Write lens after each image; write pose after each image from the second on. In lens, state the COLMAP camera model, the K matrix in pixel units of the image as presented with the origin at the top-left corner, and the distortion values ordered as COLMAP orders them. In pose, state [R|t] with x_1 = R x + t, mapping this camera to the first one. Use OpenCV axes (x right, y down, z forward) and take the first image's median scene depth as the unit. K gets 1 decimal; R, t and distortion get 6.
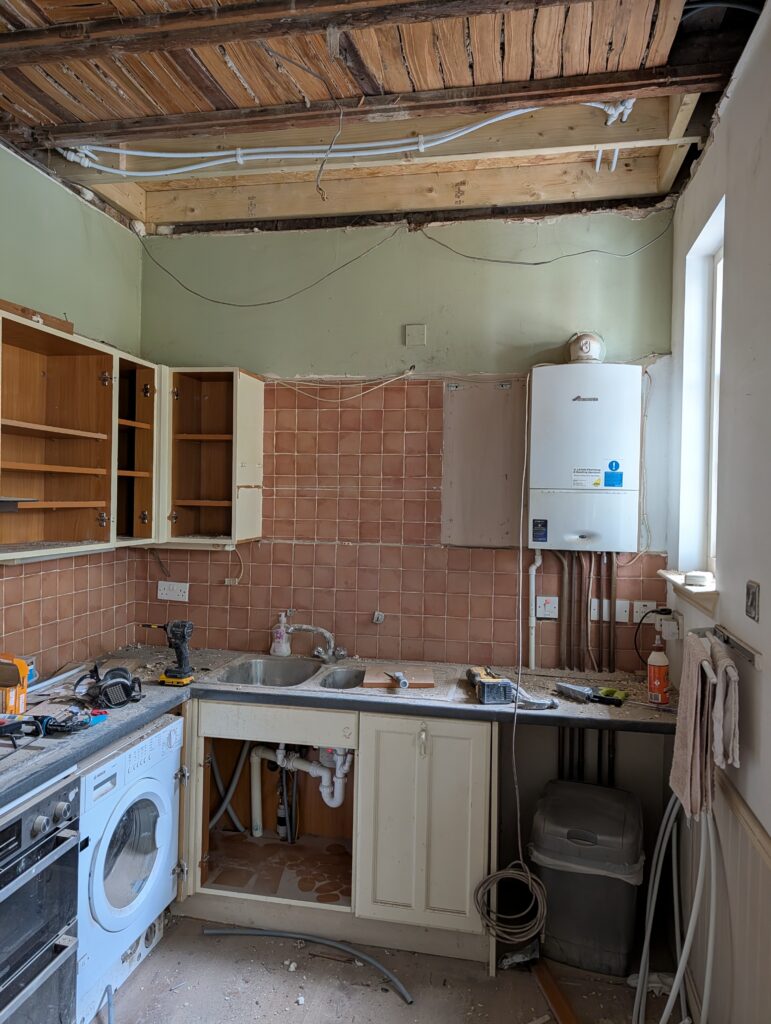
lens RADIAL K [[730.1, 0, 382.0], [0, 730.1, 508.8], [0, 0, 1]] dist [0.012446, -0.030020]
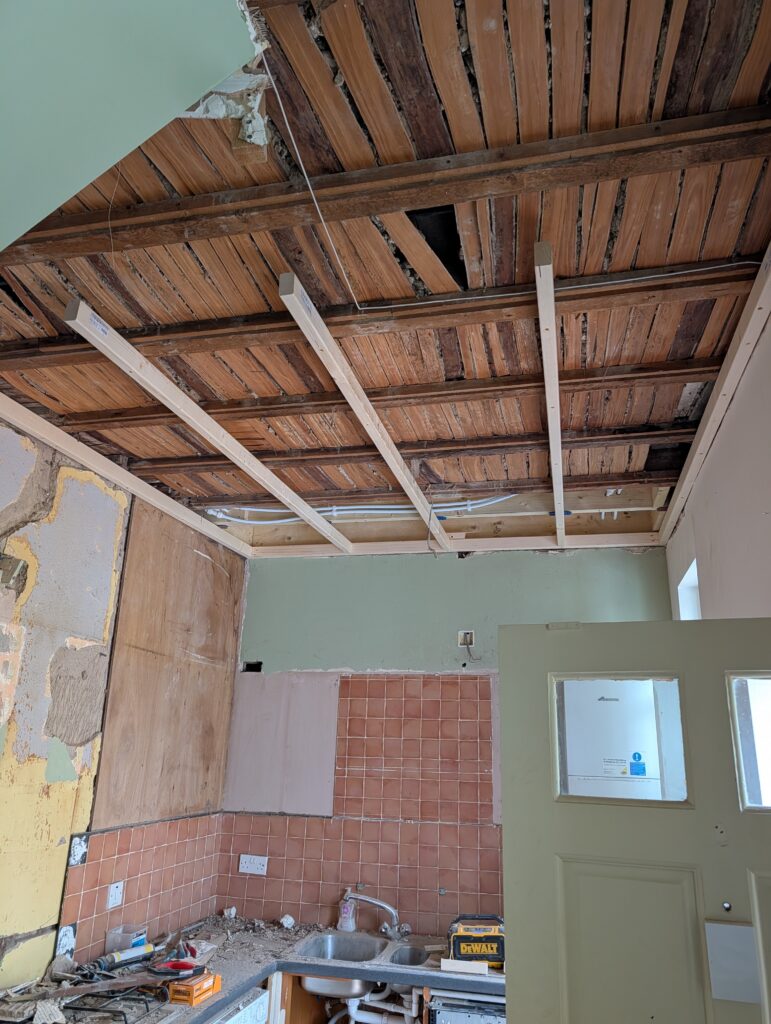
lens RADIAL K [[730.1, 0, 389.9], [0, 730.1, 511.2], [0, 0, 1]] dist [0.012446, -0.030020]
pose [[0.999466, -0.000053, -0.032682, -0.047332], [-0.010532, 0.946125, -0.323629, -0.046468], [0.030938, 0.323800, 0.945619, -0.269252]]
